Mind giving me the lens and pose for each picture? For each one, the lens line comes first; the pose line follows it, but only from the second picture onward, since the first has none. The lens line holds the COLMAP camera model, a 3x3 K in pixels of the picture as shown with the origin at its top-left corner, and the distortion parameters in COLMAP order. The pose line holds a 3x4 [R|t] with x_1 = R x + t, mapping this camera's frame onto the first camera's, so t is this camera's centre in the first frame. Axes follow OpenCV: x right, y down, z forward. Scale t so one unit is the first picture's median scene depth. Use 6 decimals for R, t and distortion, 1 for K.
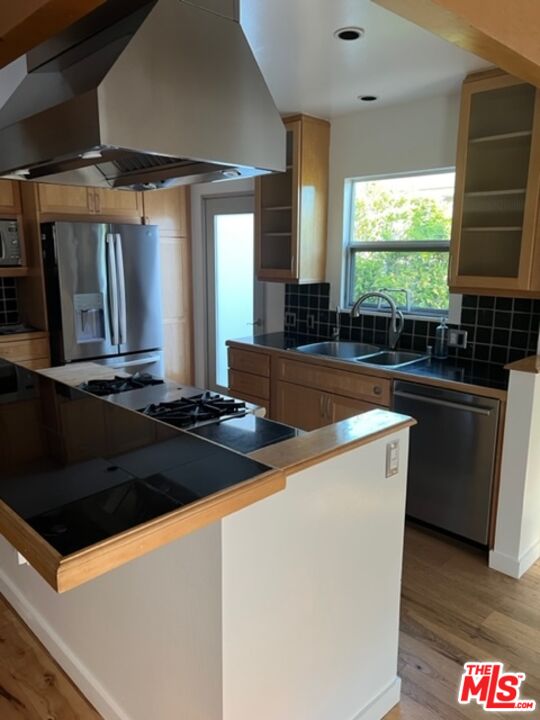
lens RADIAL K [[544.8, 0, 270.9], [0, 544.8, 355.8], [0, 0, 1]] dist [0.022695, -0.000806]
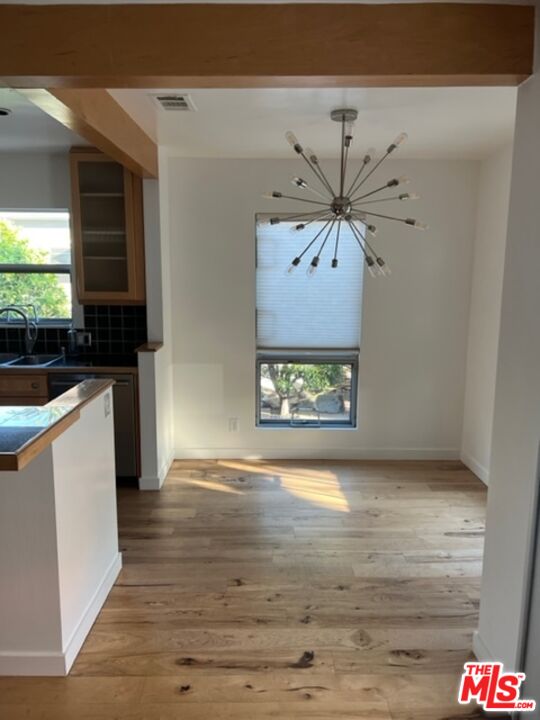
lens RADIAL K [[544.8, 0, 268.7], [0, 544.8, 359.8], [0, 0, 1]] dist [0.022695, -0.000806]
pose [[0.696060, -0.122102, 0.707525, -0.284727], [0.137900, 0.989822, 0.035154, 0.032546], [-0.704616, 0.073099, 0.705813, -0.236342]]
